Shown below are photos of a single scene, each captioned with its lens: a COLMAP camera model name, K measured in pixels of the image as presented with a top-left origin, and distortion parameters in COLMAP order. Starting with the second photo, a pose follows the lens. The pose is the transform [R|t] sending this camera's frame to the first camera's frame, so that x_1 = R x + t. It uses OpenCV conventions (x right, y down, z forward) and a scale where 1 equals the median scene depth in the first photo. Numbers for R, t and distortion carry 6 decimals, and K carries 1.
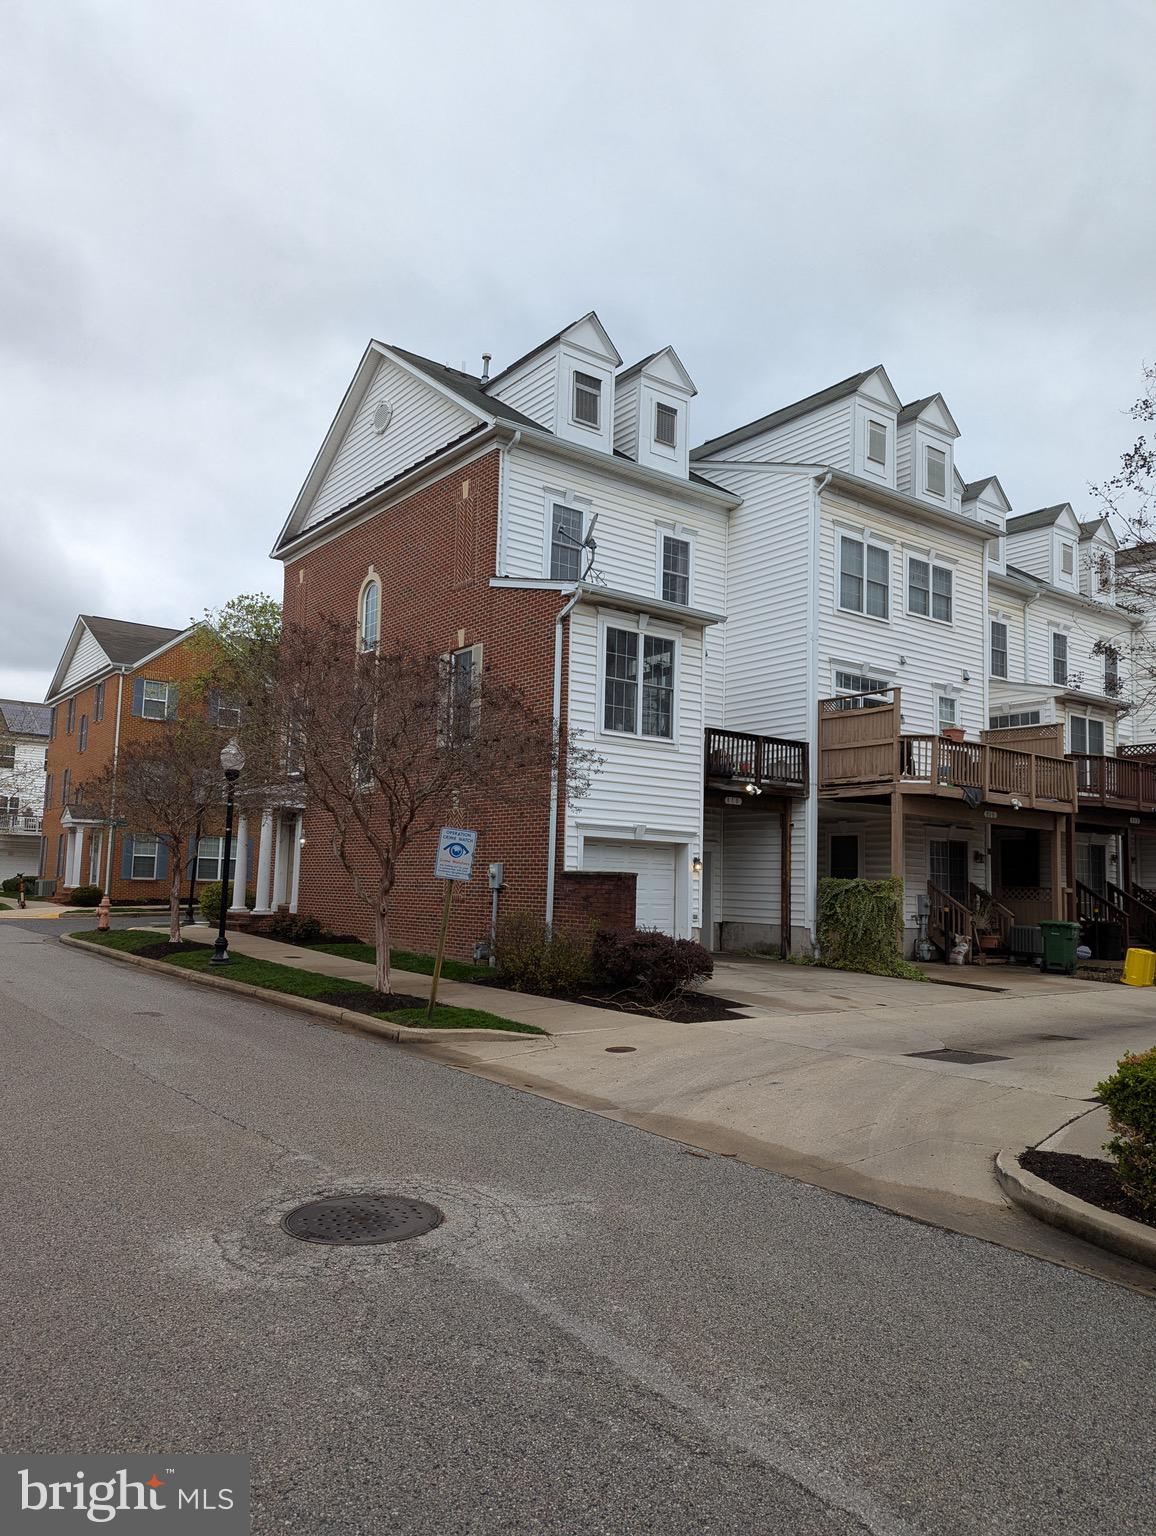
lens RADIAL K [[1076.7, 0, 578.1], [0, 1076.7, 769.2], [0, 0, 1]] dist [0.053325, -0.013924]
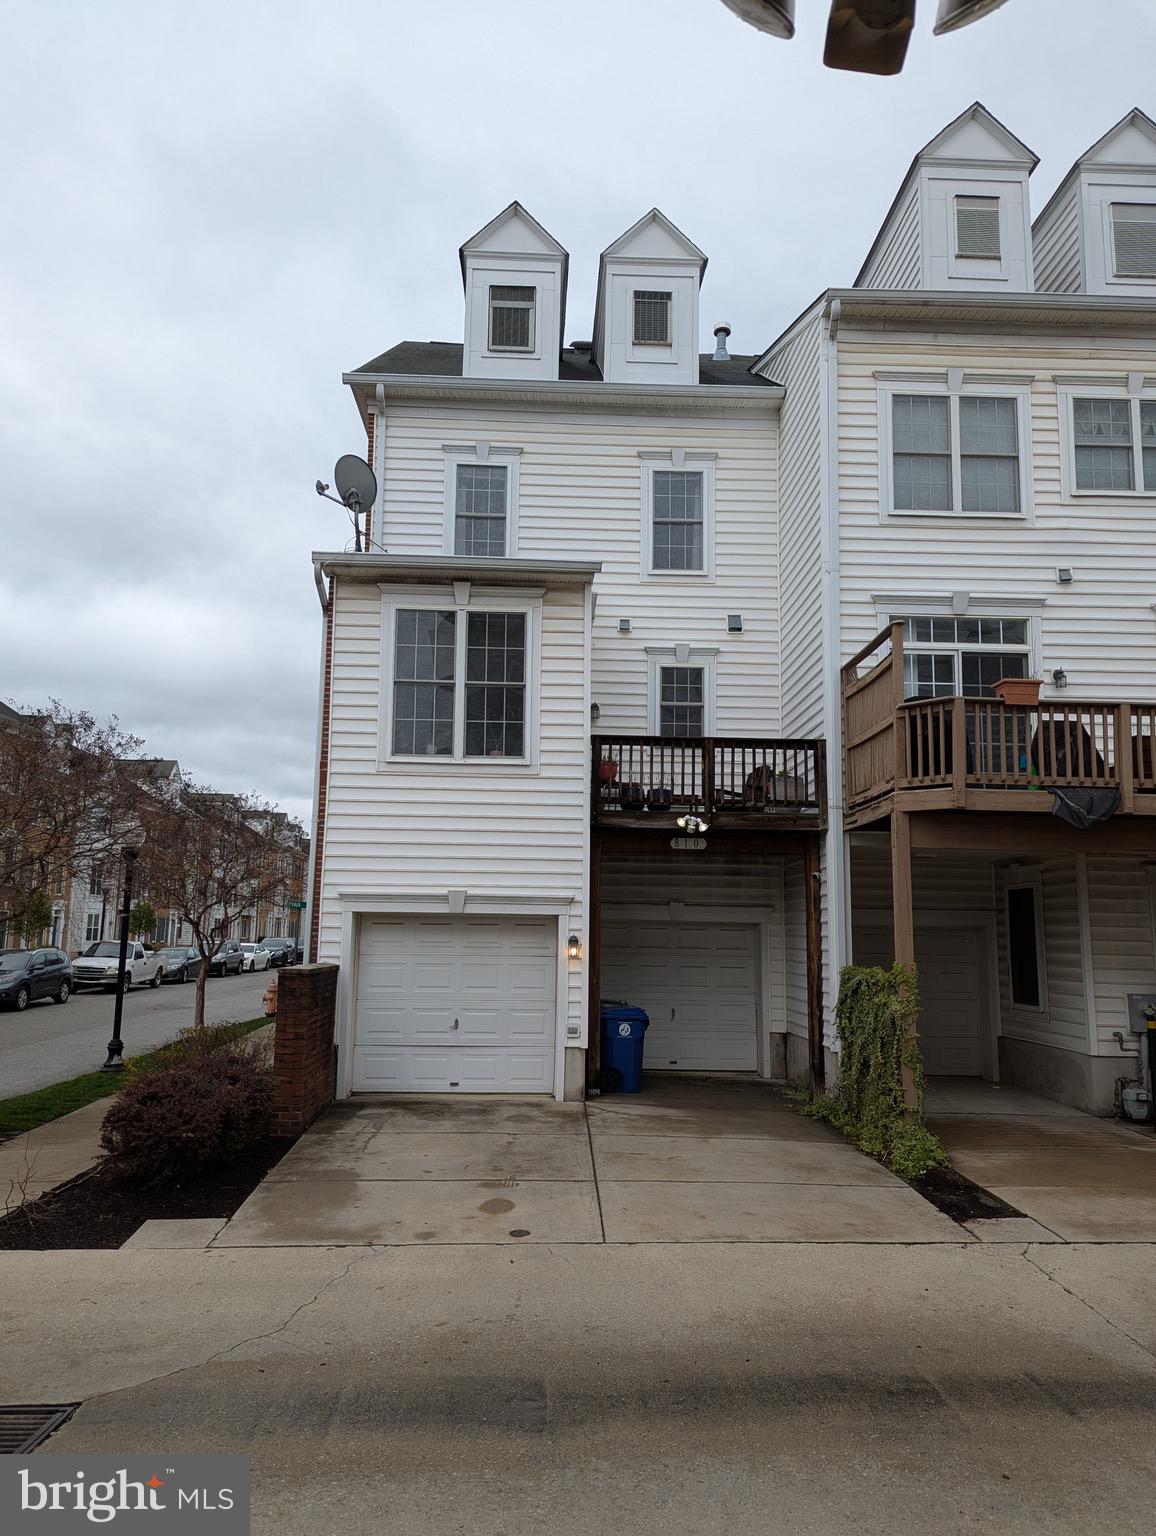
lens RADIAL K [[1076.7, 0, 577.1], [0, 1076.7, 768.7], [0, 0, 1]] dist [0.053325, -0.013924]
pose [[0.822211, -0.103201, -0.559748, 0.440562], [0.070304, 0.994308, -0.080051, 0.030846], [0.564824, 0.026466, 0.824787, 0.425361]]
